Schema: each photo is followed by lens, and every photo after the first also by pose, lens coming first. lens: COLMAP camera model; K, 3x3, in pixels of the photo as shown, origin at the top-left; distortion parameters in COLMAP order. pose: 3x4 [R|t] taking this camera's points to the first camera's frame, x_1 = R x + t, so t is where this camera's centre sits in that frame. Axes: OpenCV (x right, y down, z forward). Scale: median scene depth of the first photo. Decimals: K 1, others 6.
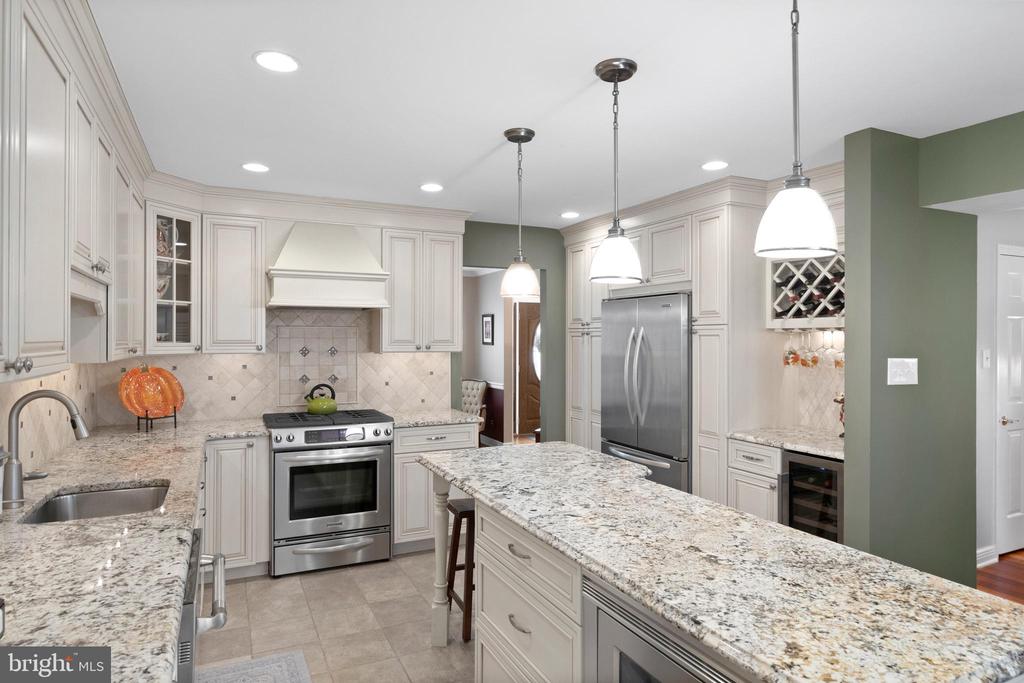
lens RADIAL K [[619.3, 0, 510.2], [0, 619.3, 340.5], [0, 0, 1]] dist [-0.001228, 0.000272]
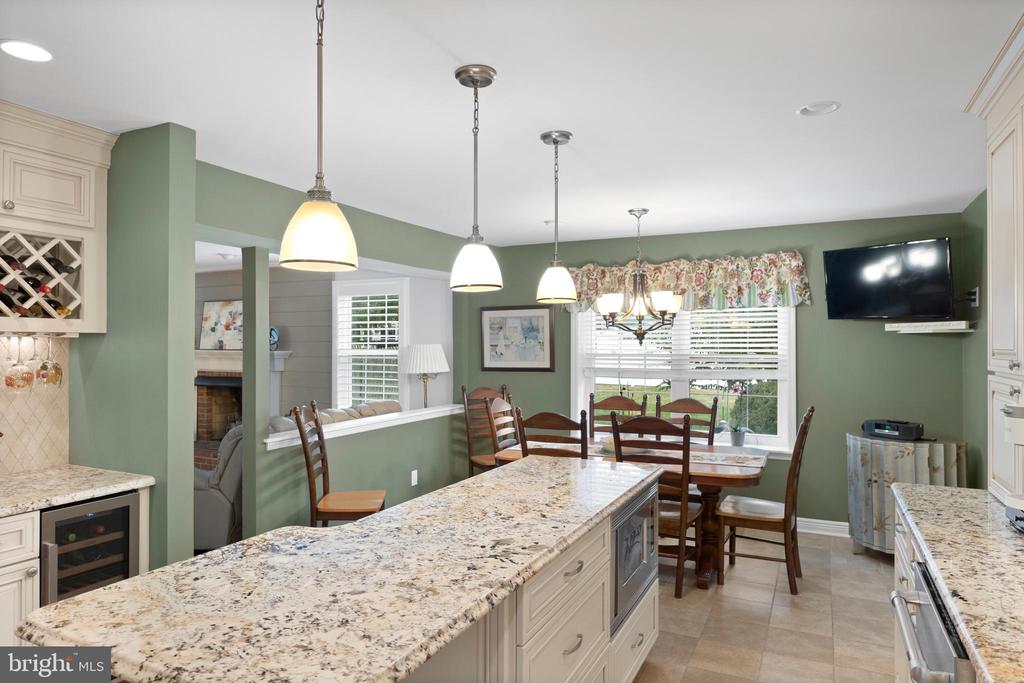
lens RADIAL K [[629.5, 0, 509.4], [0, 629.5, 339.9], [0, 0, 1]] dist [0.004927, 0.000975]
pose [[-0.621608, 0.006532, 0.783302, -0.678637], [0.000255, 0.999967, -0.008136, -0.008990], [-0.783329, -0.004858, -0.621589, 1.646693]]
